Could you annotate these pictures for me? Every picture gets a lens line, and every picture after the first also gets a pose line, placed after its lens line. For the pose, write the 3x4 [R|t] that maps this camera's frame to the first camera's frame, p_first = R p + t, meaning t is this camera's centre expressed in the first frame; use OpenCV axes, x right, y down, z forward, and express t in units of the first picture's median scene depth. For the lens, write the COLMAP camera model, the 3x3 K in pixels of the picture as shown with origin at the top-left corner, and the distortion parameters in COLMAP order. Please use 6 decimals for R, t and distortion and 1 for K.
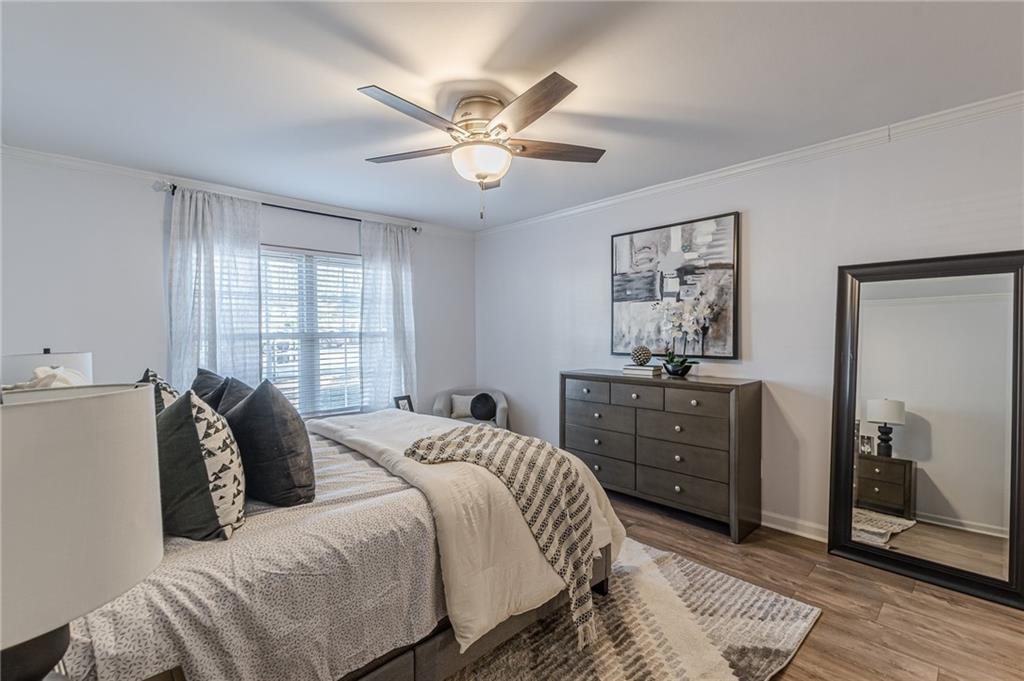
lens RADIAL K [[455.3, 0, 512.4], [0, 455.3, 337.1], [0, 0, 1]] dist [0.017370, -0.011027]
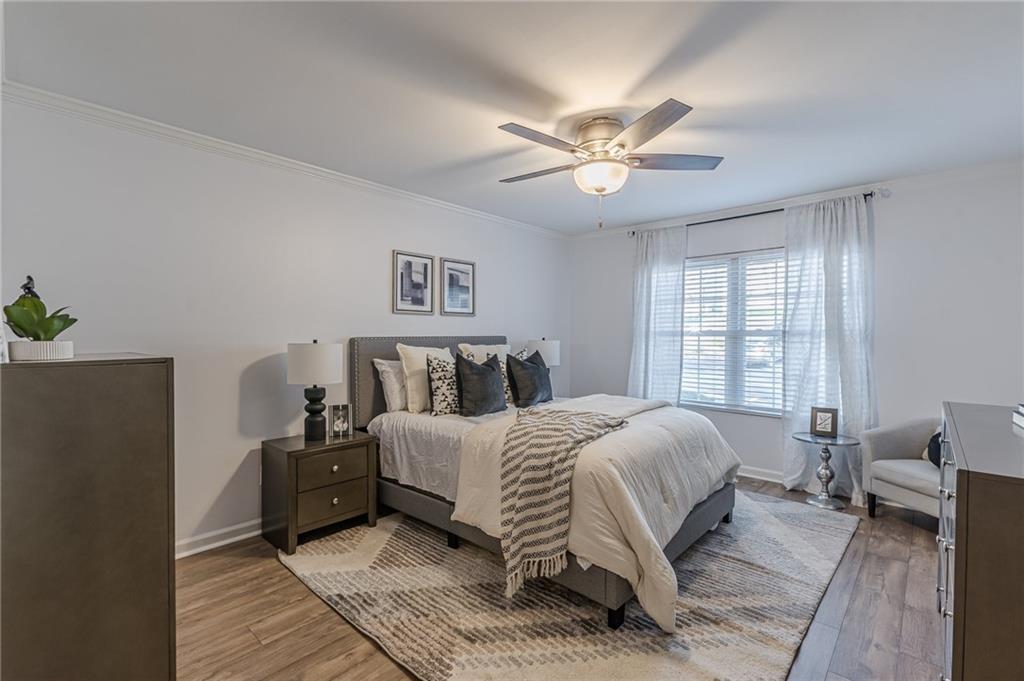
lens RADIAL K [[455.3, 0, 512.4], [0, 455.3, 337.1], [0, 0, 1]] dist [0.017370, -0.011027]
pose [[0.068137, 0.018188, -0.997510, 0.657454], [-0.010638, 0.999790, 0.017503, -0.008506], [0.997619, 0.009419, 0.068316, 0.459381]]
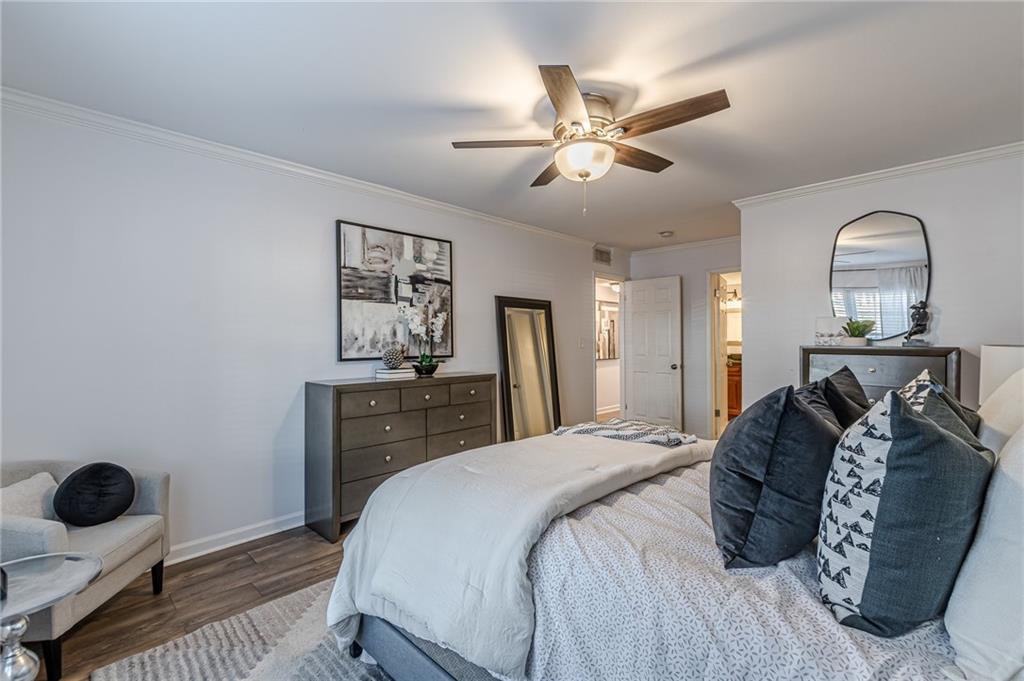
lens RADIAL K [[455.3, 0, 512.4], [0, 455.3, 337.1], [0, 0, 1]] dist [0.017370, -0.011027]
pose [[-0.022510, 0.018628, 0.999573, -0.686296], [0.017637, 0.999678, -0.018233, 0.016495], [-0.999591, 0.017219, -0.022831, 0.763073]]
